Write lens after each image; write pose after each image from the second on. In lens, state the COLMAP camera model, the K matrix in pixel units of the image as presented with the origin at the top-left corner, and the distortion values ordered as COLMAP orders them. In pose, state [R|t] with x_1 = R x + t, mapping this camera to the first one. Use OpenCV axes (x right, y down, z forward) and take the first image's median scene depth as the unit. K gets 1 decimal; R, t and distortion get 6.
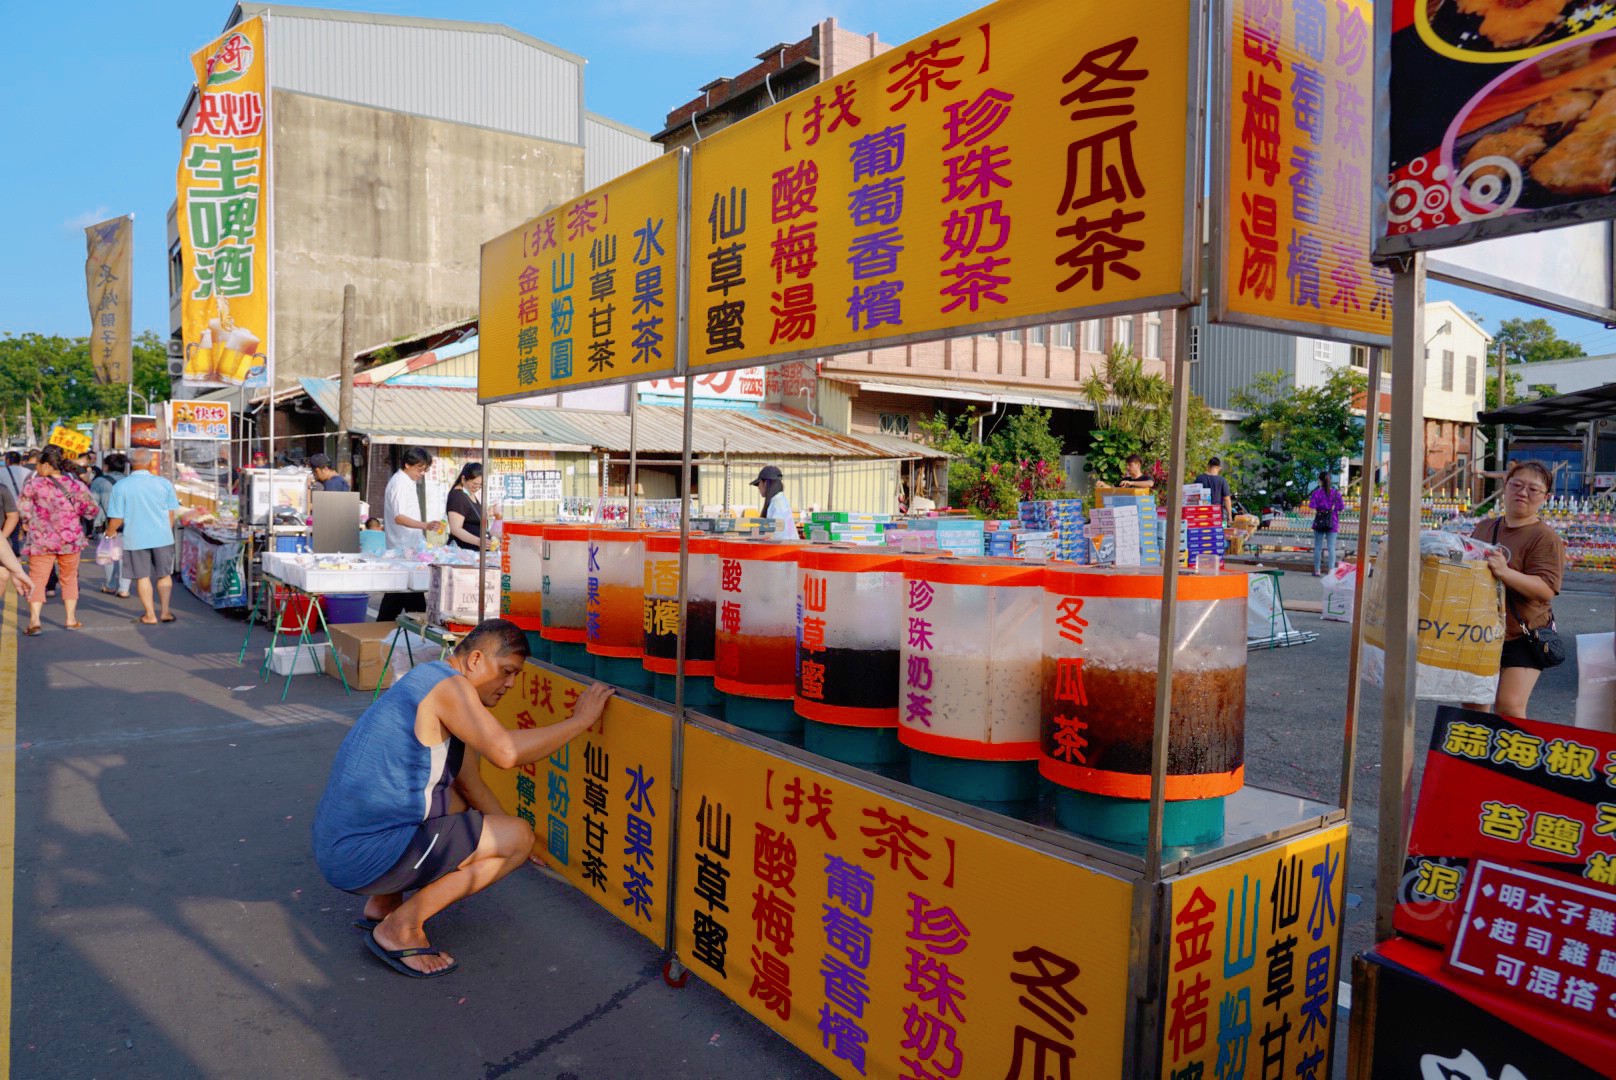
lens RADIAL K [[1112.8, 0, 814.8], [0, 1112.8, 543.9], [0, 0, 1]] dist [-0.010979, -0.005583]
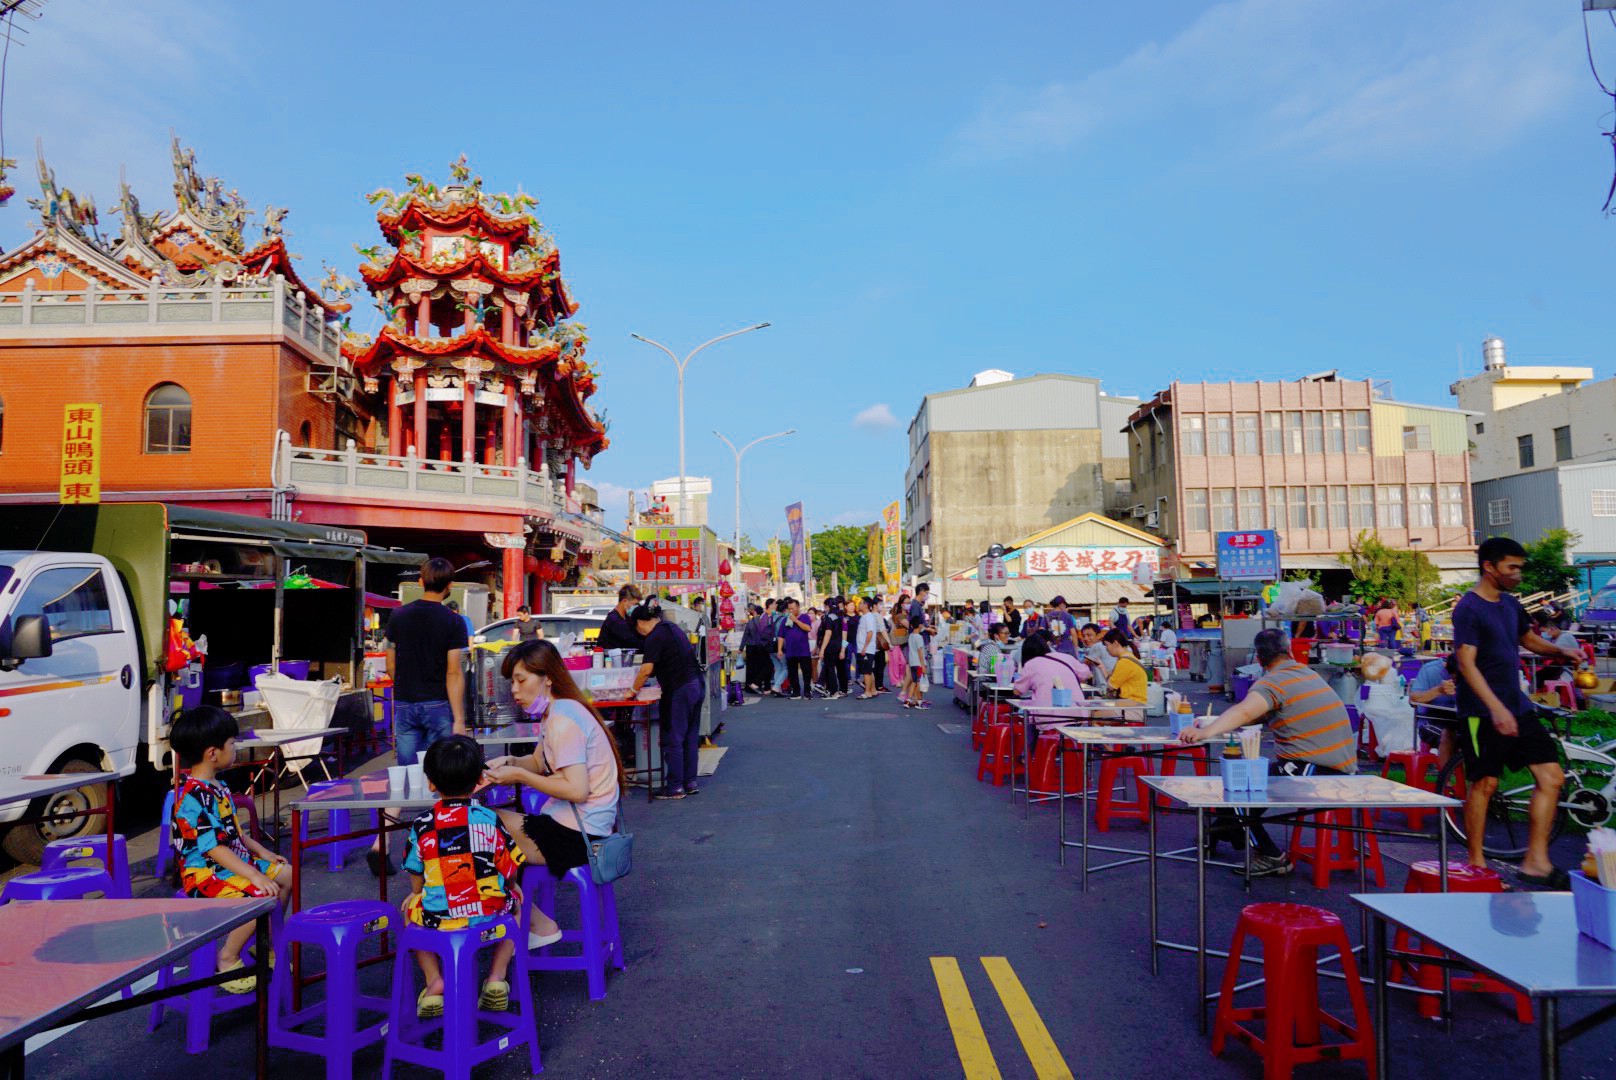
lens RADIAL K [[1112.8, 0, 808.6], [0, 1112.8, 538.7], [0, 0, 1]] dist [-0.010979, -0.005583]
pose [[0.801721, -0.069752, -0.593614, 0.507615], [-0.007266, 0.991956, -0.126371, 0.049778], [0.597654, 0.105627, 0.794766, -0.741222]]
